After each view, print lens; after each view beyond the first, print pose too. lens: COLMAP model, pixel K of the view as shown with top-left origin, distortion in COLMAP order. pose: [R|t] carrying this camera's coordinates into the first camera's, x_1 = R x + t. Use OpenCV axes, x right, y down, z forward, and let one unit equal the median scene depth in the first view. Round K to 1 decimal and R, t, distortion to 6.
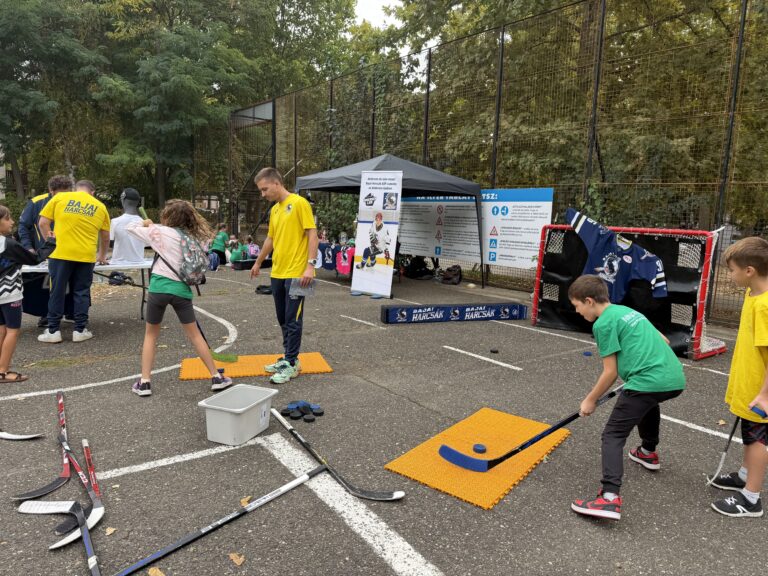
lens RADIAL K [[524.5, 0, 383.2], [0, 524.5, 290.4], [0, 0, 1]] dist [-0.009084, -0.012765]
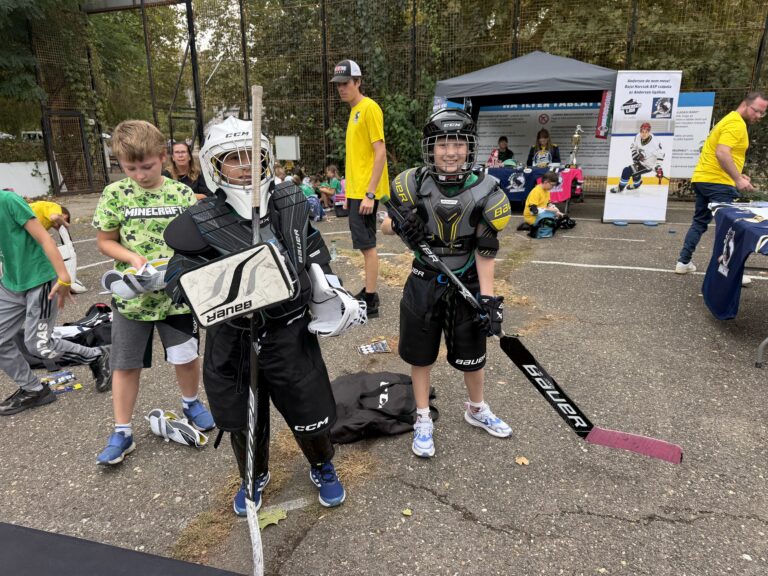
lens RADIAL K [[524.5, 0, 383.1], [0, 524.5, 285.5], [0, 0, 1]] dist [-0.009084, -0.012765]
pose [[0.825024, -0.202889, 0.527419, -0.830571], [0.124194, 0.975605, 0.181026, -0.096018], [-0.551281, -0.083849, 0.830096, 0.509746]]
